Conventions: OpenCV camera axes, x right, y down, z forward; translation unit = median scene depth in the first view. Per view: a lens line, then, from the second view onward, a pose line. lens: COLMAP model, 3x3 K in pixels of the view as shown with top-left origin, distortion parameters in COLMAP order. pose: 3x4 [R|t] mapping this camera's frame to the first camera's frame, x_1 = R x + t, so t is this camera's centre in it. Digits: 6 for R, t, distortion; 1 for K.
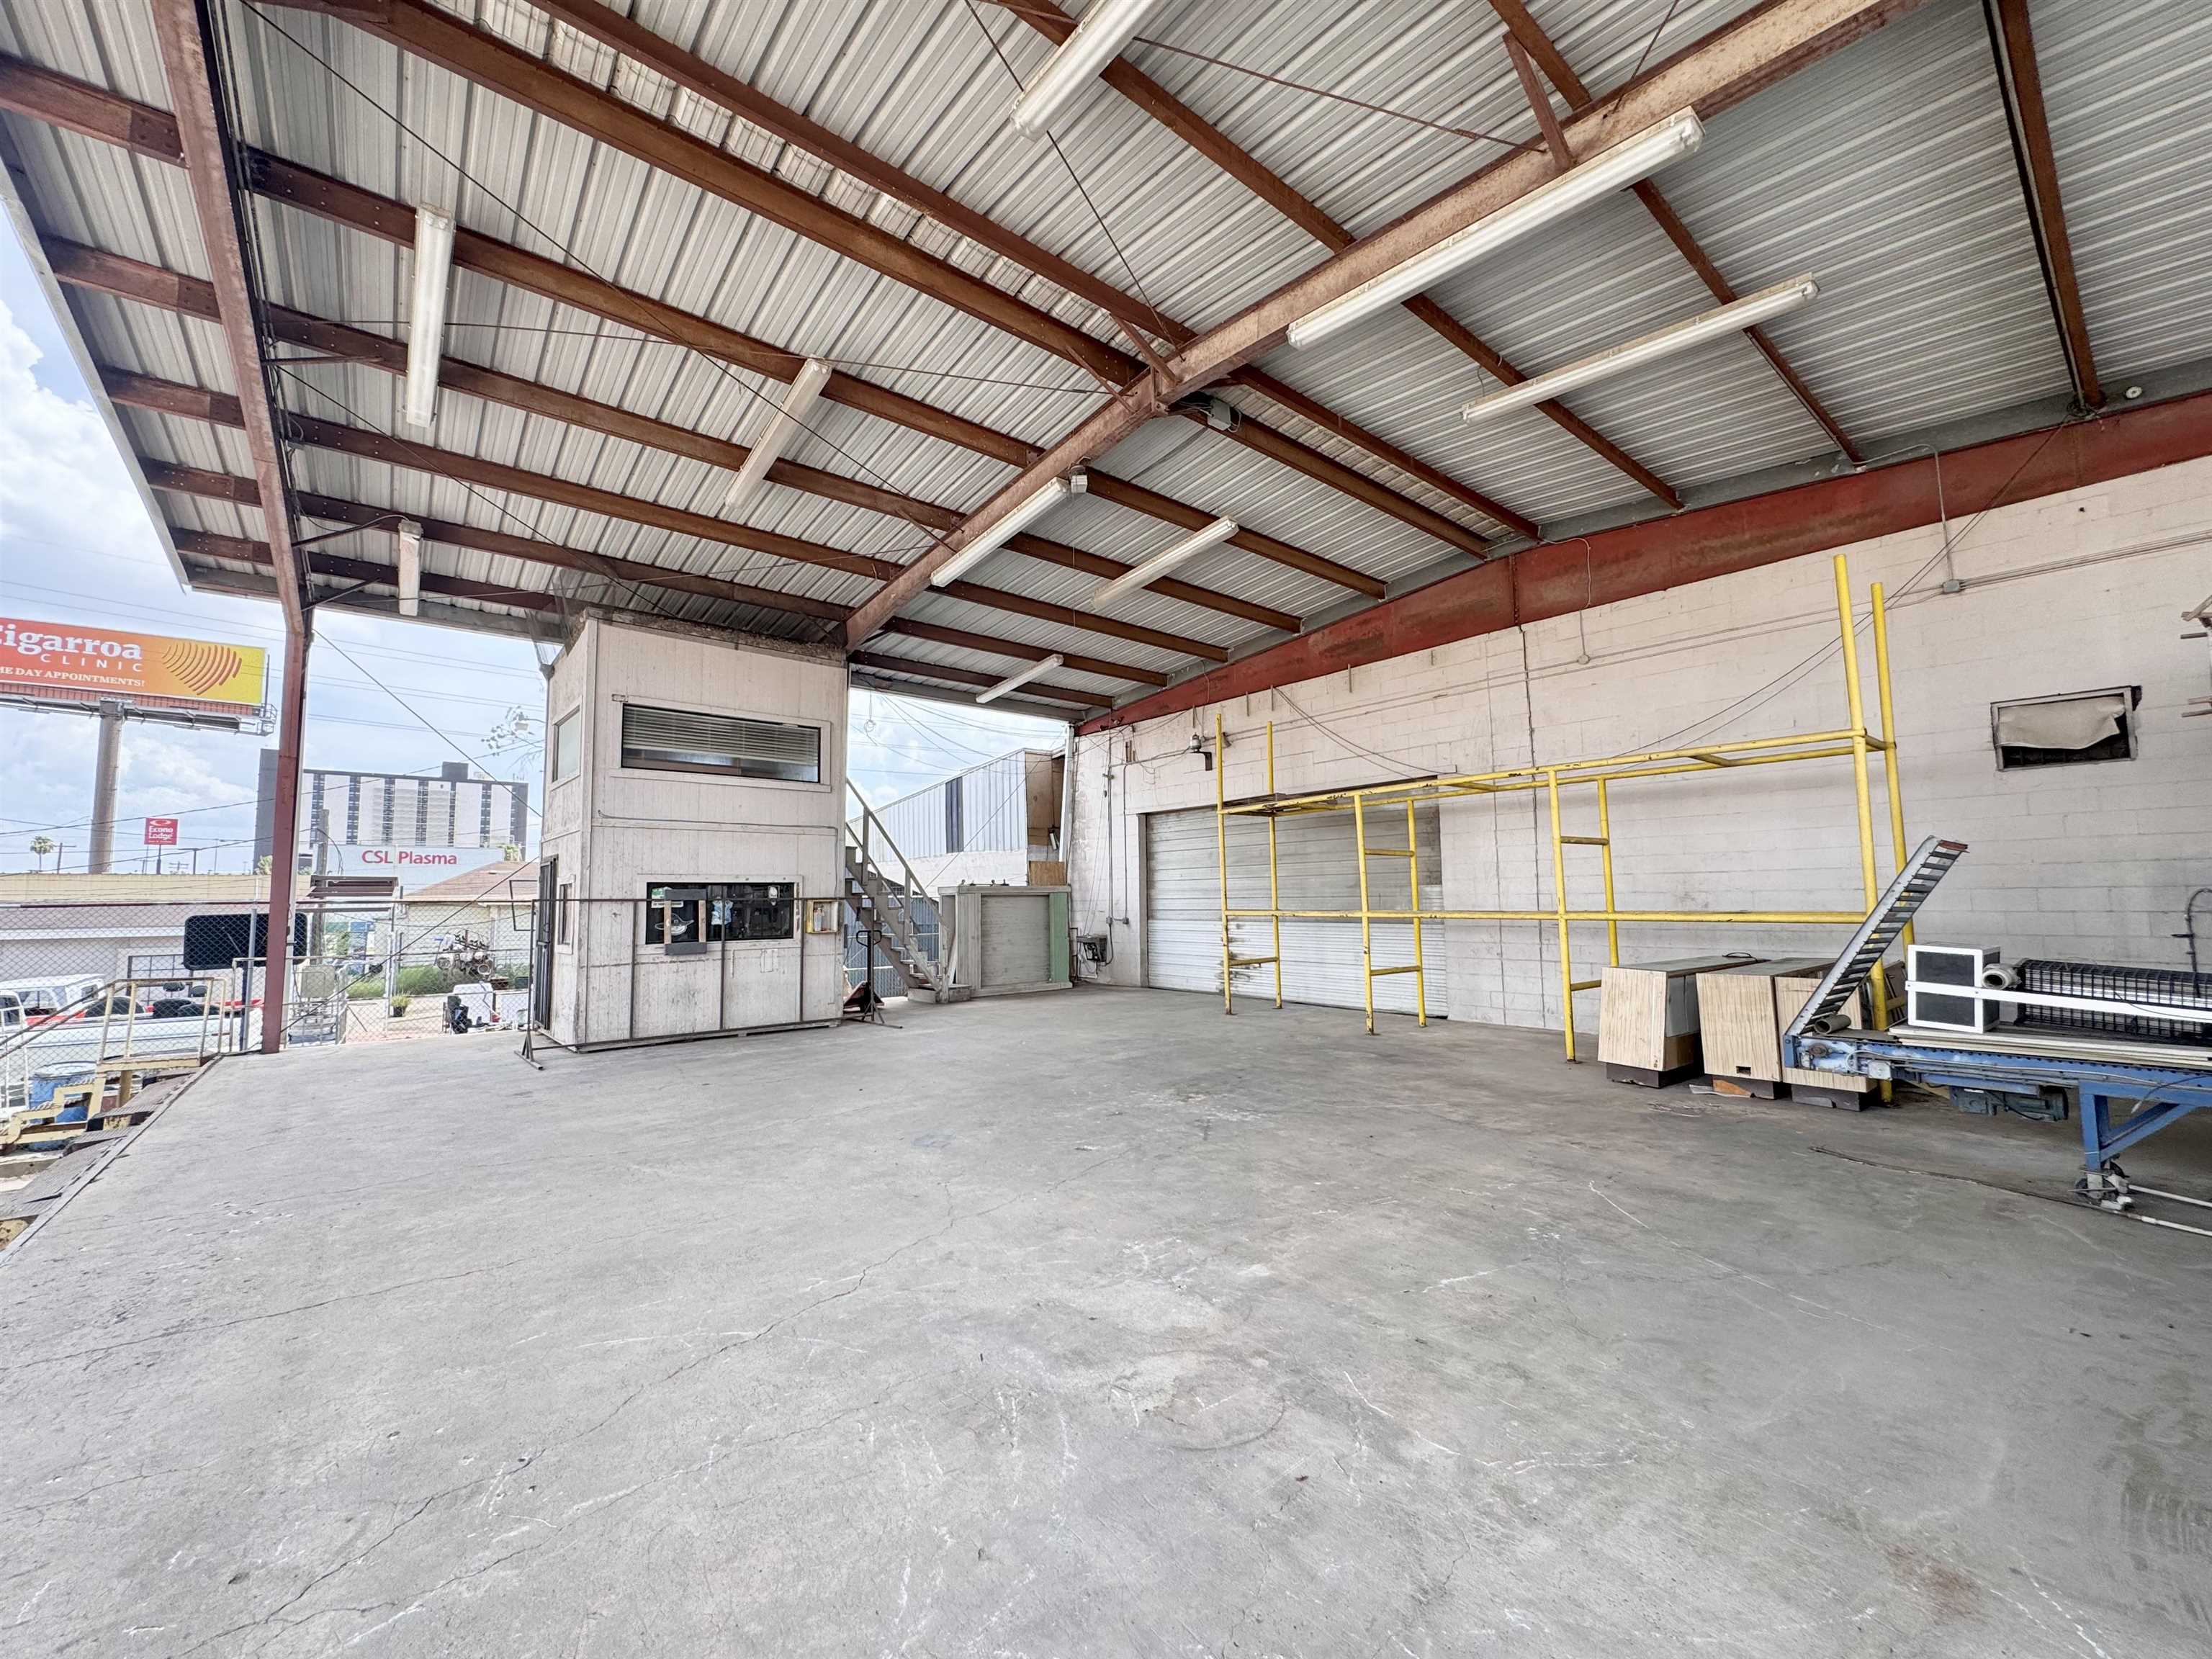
lens RADIAL K [[886.6, 0, 1111.8], [0, 886.6, 829.4], [0, 0, 1]] dist [0.001533, 0.000220]
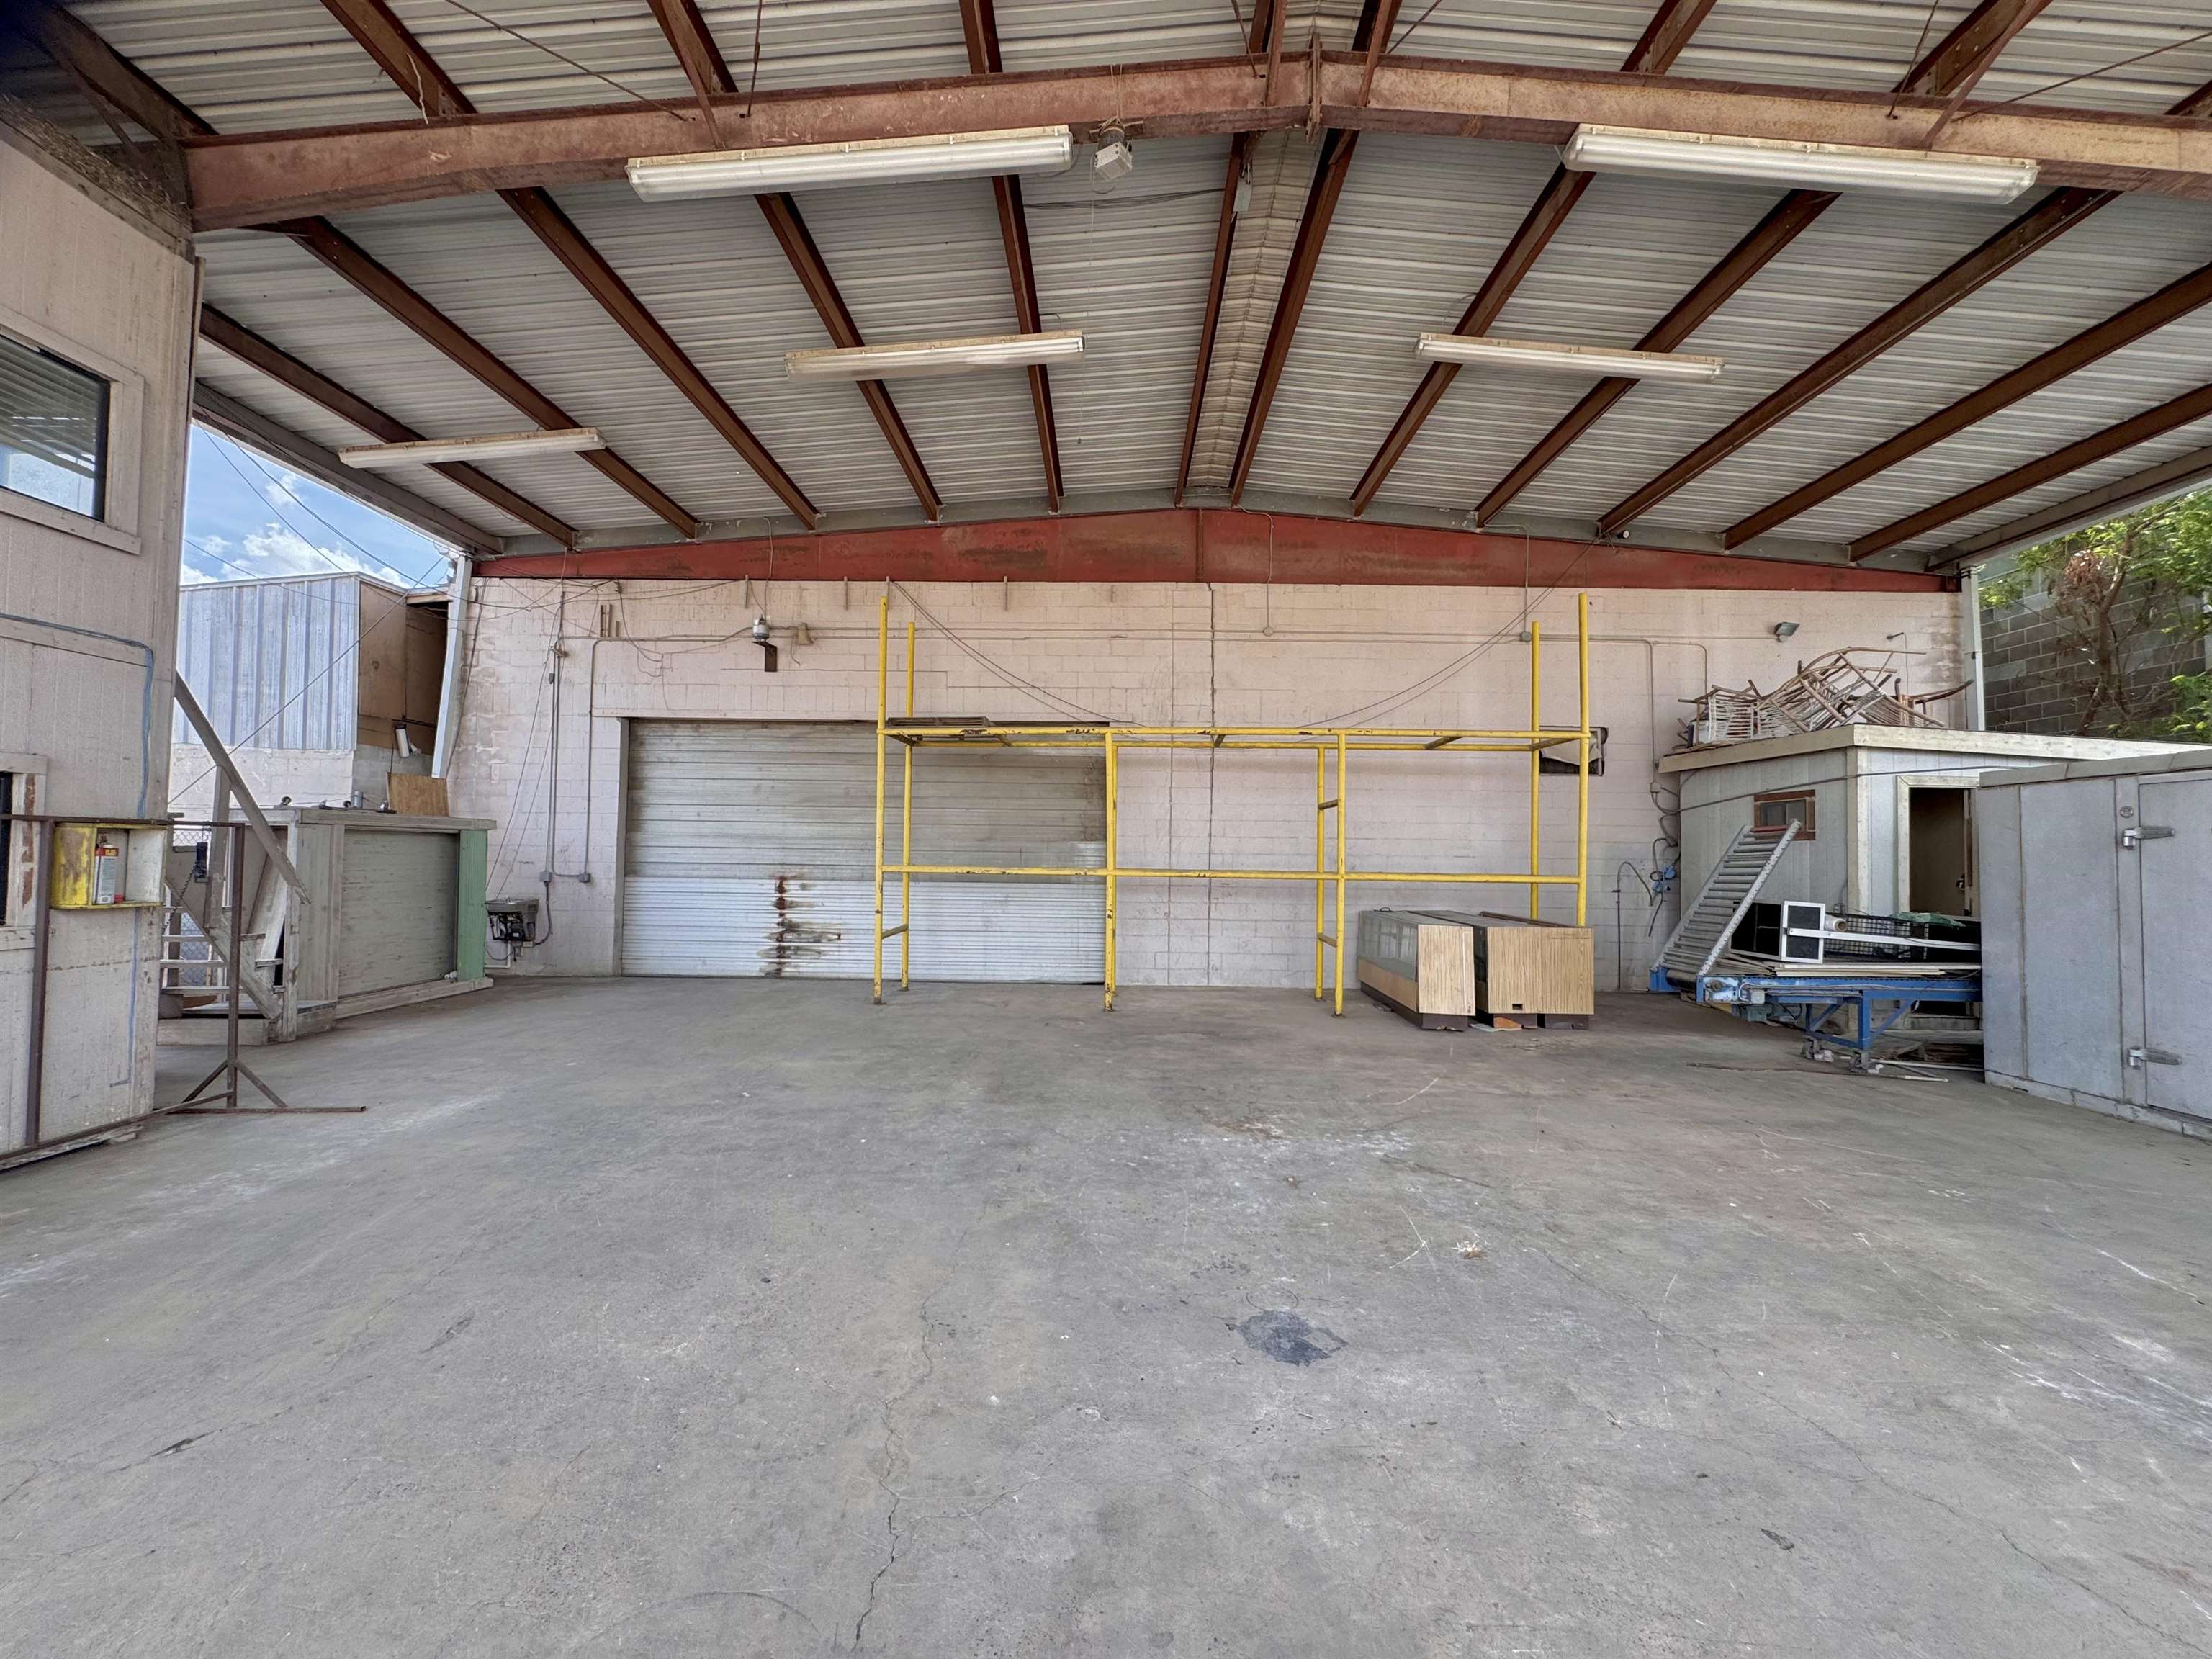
lens RADIAL K [[884.5, 0, 1105.2], [0, 884.5, 829.4], [0, 0, 1]] dist [-0.002643, 0.000752]
pose [[0.641974, 0.044839, 0.765414, -0.351175], [-0.082265, 0.996554, 0.010618, 0.042584], [-0.762301, -0.069784, 0.643450, 0.426953]]
